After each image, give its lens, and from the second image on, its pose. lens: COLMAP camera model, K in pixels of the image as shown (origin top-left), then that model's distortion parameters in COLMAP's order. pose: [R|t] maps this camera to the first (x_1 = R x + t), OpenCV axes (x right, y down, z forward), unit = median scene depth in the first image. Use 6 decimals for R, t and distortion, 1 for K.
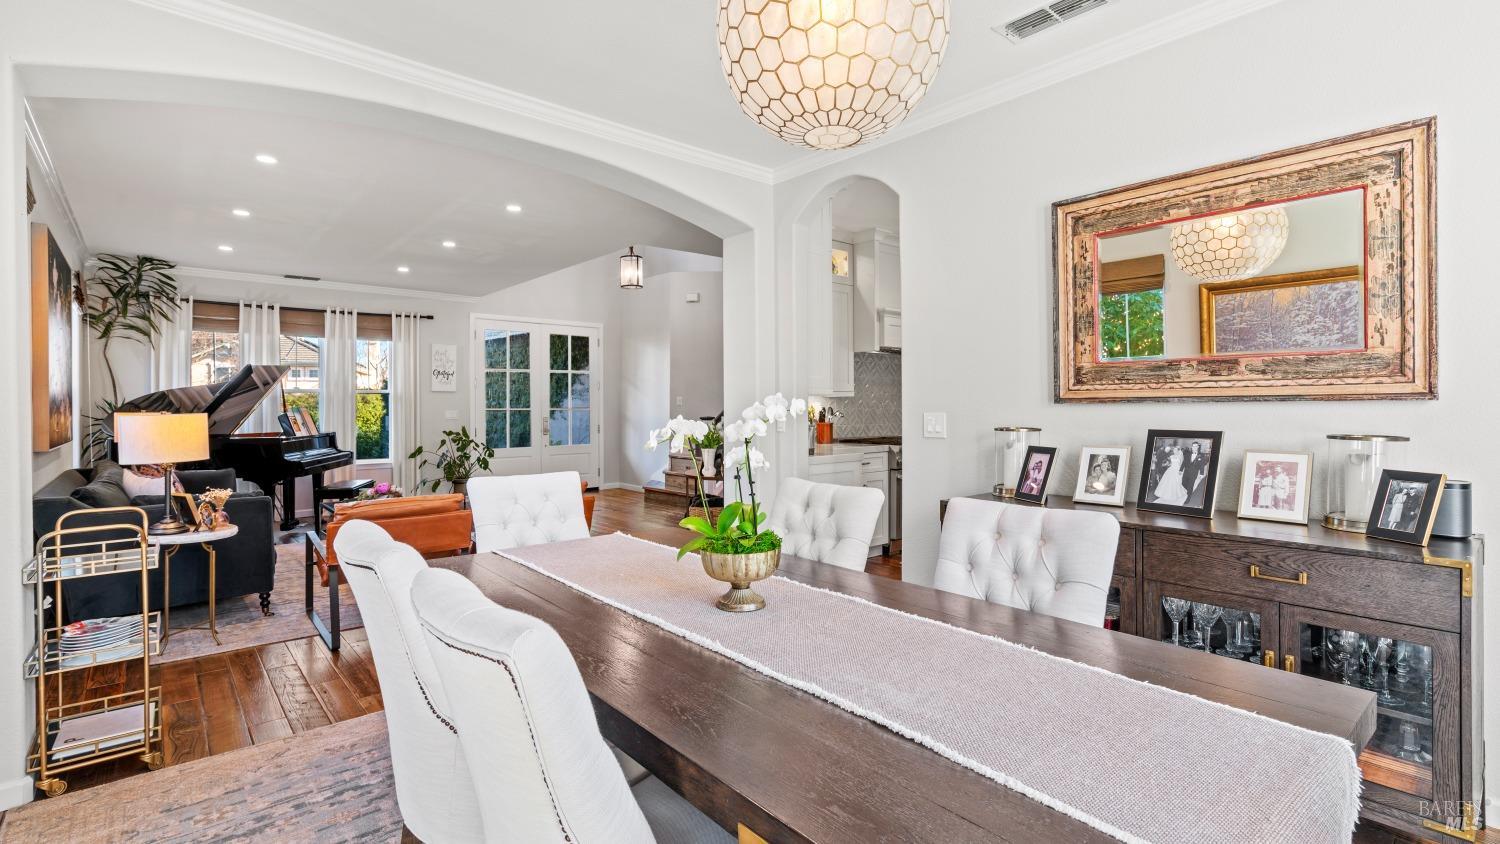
lens RADIAL K [[688.8, 0, 746.2], [0, 688.8, 402.5], [0, 0, 1]] dist [0.001317, 0.000769]
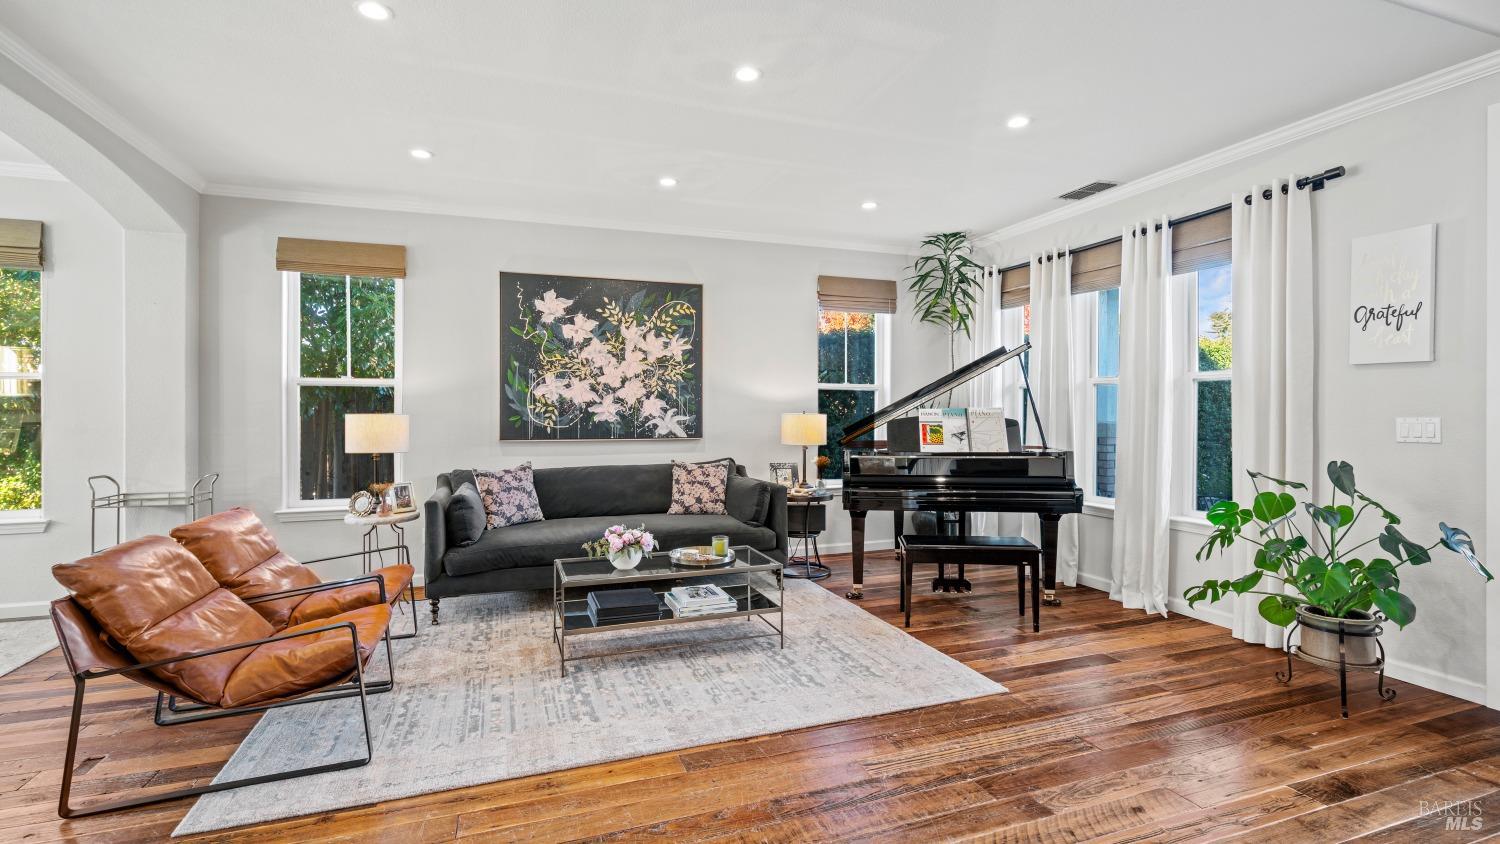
lens RADIAL K [[682.1, 0, 749.0], [0, 682.1, 406.0], [0, 0, 1]] dist [-0.001553, 0.000505]
pose [[-0.373179, -0.001126, -0.927759, 0.022770], [0.007258, 0.999965, -0.004133, 0.005880], [0.927731, -0.008276, -0.373158, 0.908662]]
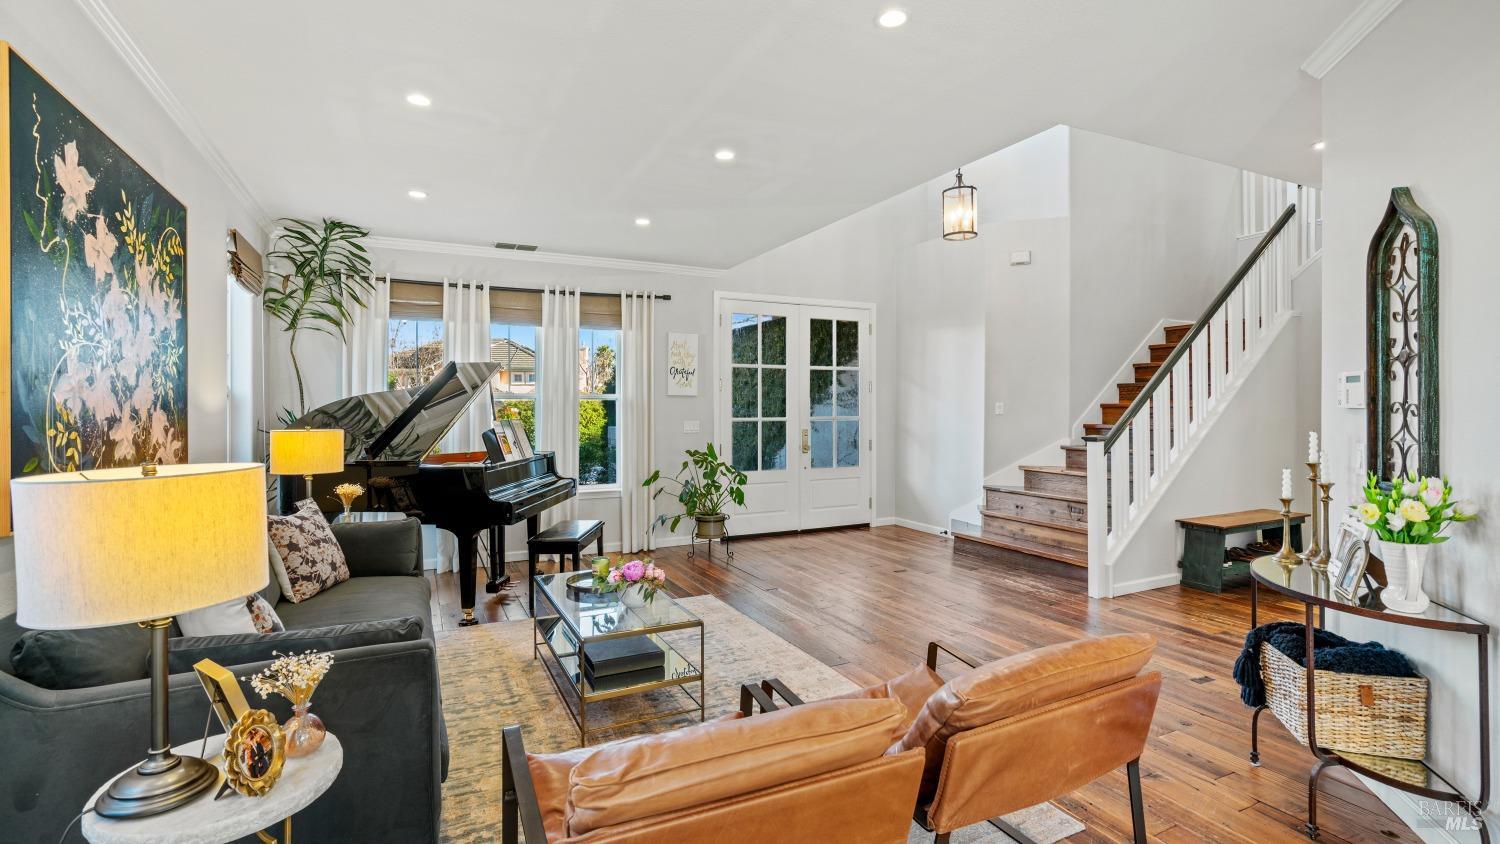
lens RADIAL K [[702.5, 0, 753.4], [0, 702.5, 397.7], [0, 0, 1]] dist [0.001541, 0.000326]
pose [[0.967340, -0.002962, -0.253467, -0.186258], [0.000638, 0.999957, -0.009251, -0.007415], [0.253483, 0.008787, 0.967300, 0.304276]]
